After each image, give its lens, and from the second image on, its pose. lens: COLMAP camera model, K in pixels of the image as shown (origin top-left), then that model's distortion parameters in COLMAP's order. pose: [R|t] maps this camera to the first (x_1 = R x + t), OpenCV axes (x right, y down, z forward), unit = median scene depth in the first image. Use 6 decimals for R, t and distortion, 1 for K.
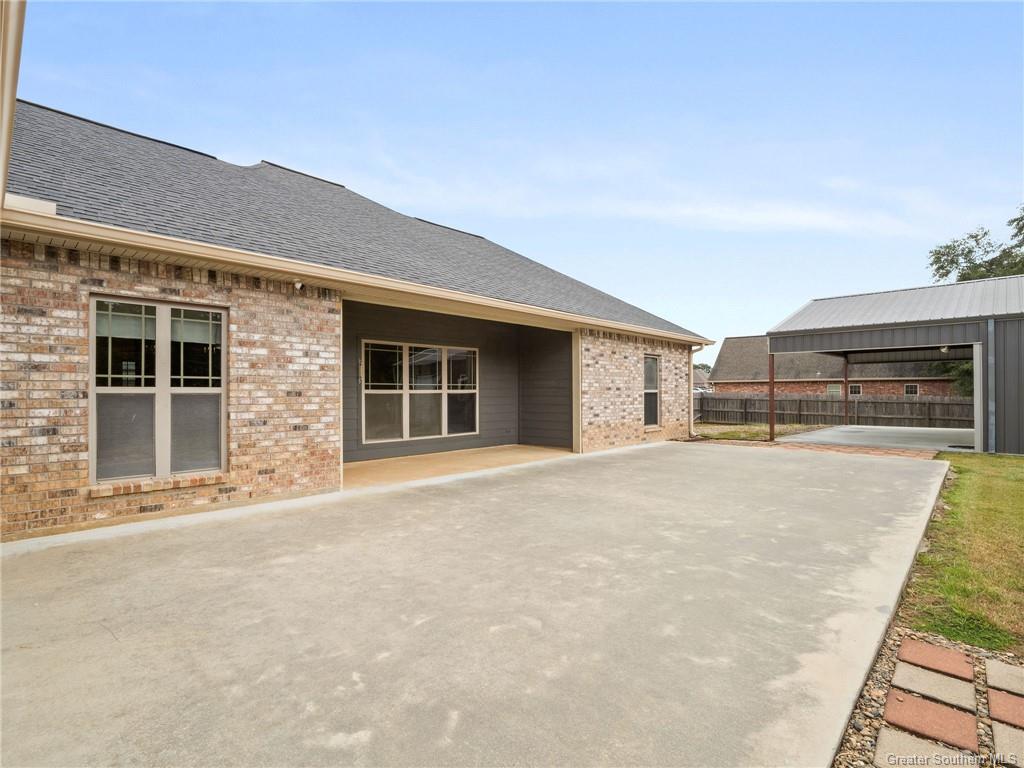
lens RADIAL K [[503.5, 0, 515.3], [0, 503.5, 387.7], [0, 0, 1]] dist [-0.014486, 0.003002]
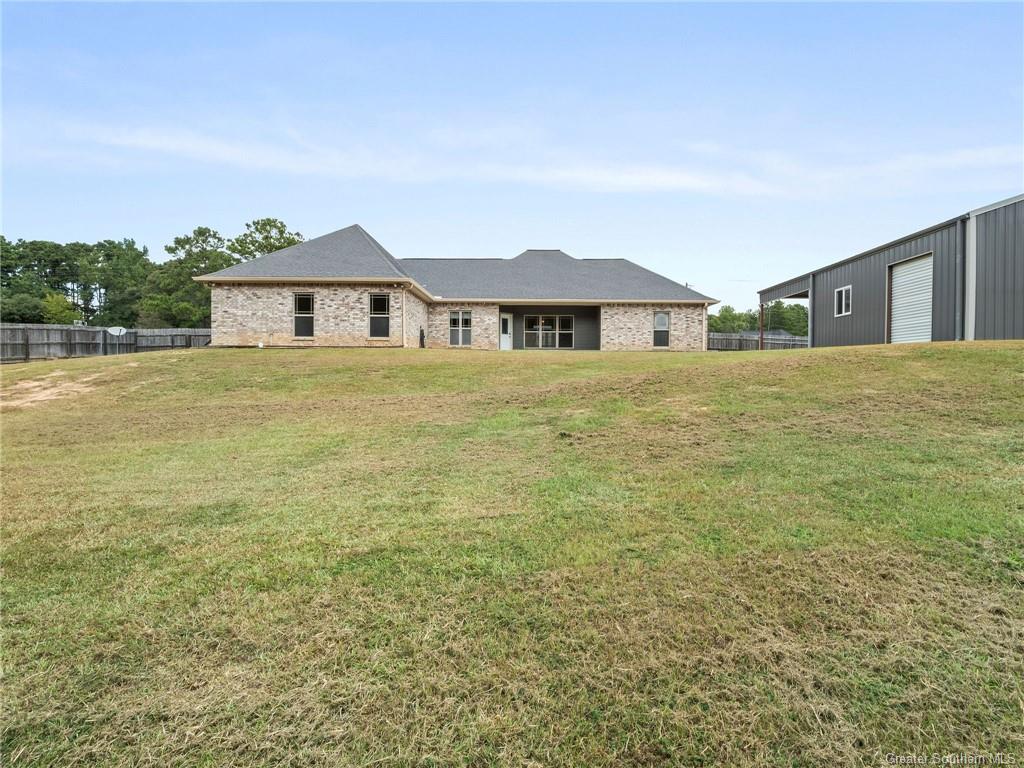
lens RADIAL K [[503.5, 0, 512.5], [0, 503.5, 379.0], [0, 0, 1]] dist [-0.014486, 0.003002]
pose [[0.691613, 0.012209, -0.722165, 1.729283], [0.001386, 0.999833, 0.018231, 0.220345], [0.722267, -0.013610, 0.691480, -1.107541]]
